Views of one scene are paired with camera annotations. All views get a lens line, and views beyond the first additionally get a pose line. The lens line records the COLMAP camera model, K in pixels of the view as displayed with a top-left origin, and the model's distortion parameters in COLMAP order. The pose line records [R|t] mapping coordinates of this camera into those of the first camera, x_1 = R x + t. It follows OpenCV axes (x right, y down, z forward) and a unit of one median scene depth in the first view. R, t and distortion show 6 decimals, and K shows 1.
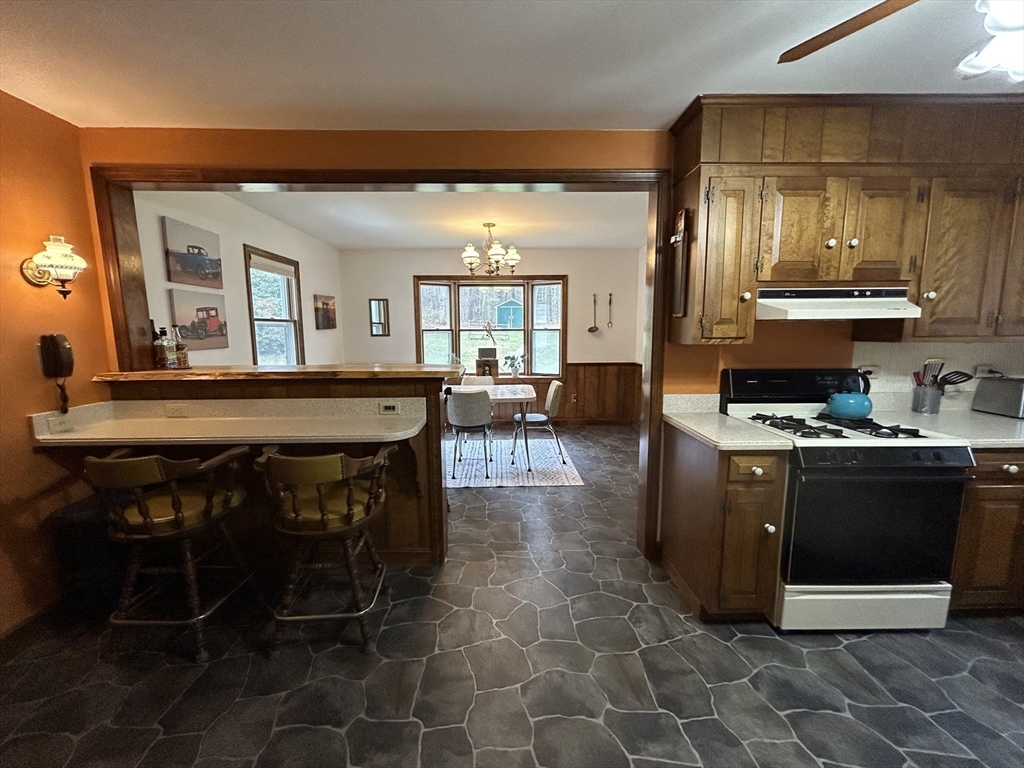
lens RADIAL K [[411.0, 0, 511.7], [0, 411.0, 382.0], [0, 0, 1]] dist [-0.002641, 0.000774]
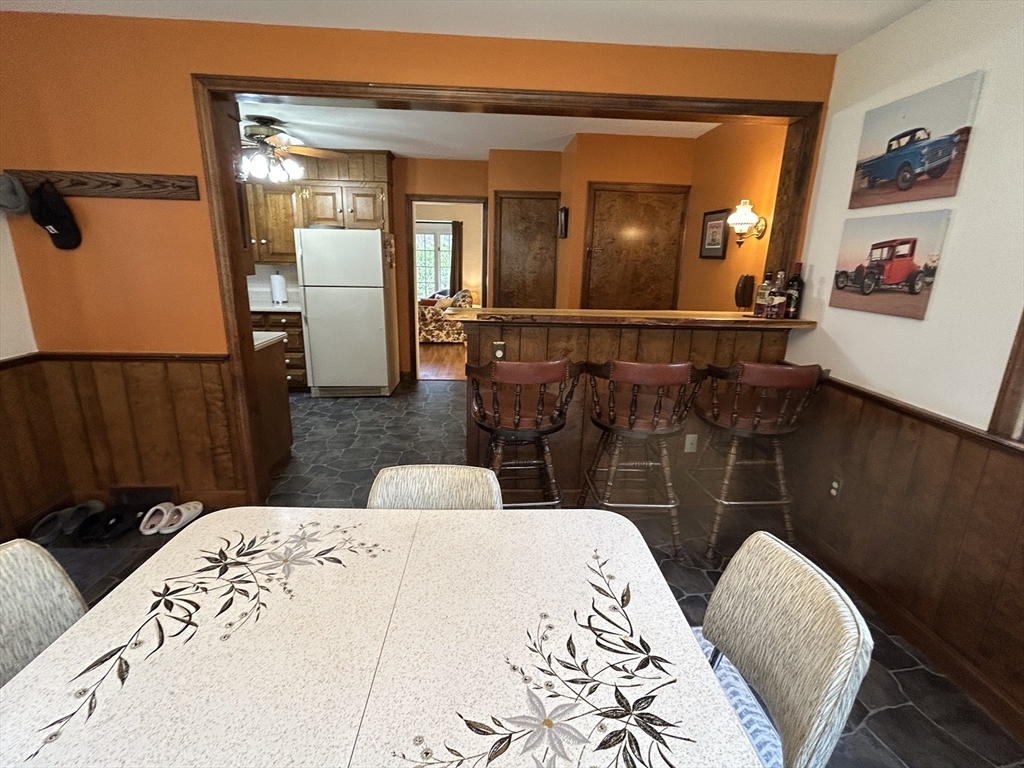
lens RADIAL K [[474.9, 0, 512.0], [0, 474.9, 384.0], [0, 0, 1]] dist [-0.000710, -0.000343]
pose [[-0.999358, -0.009792, -0.034460, -0.142234], [-0.022171, 0.924623, 0.380239, -0.175525], [0.028139, 0.380759, -0.924246, 1.241661]]
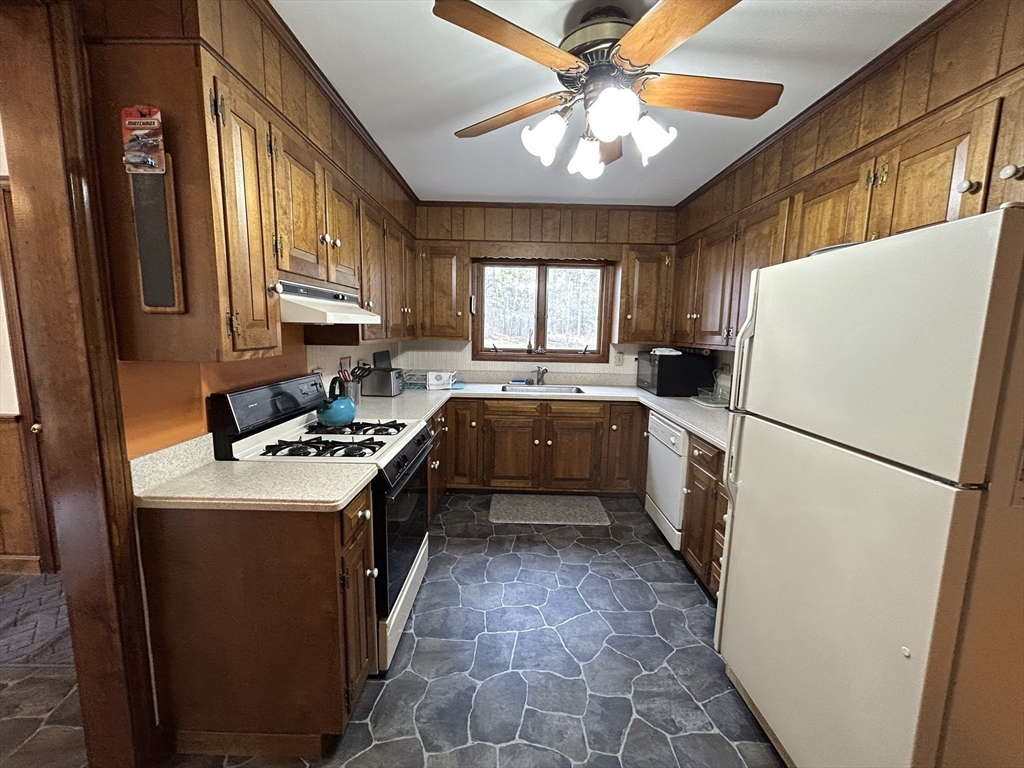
lens RADIAL K [[411.0, 0, 511.7], [0, 411.0, 382.0], [0, 0, 1]] dist [-0.002641, 0.000774]
pose [[0.028426, -0.124056, 0.991868, -0.067775], [0.105112, 0.987139, 0.120452, -0.045992], [-0.994054, 0.100833, 0.041100, 0.287889]]
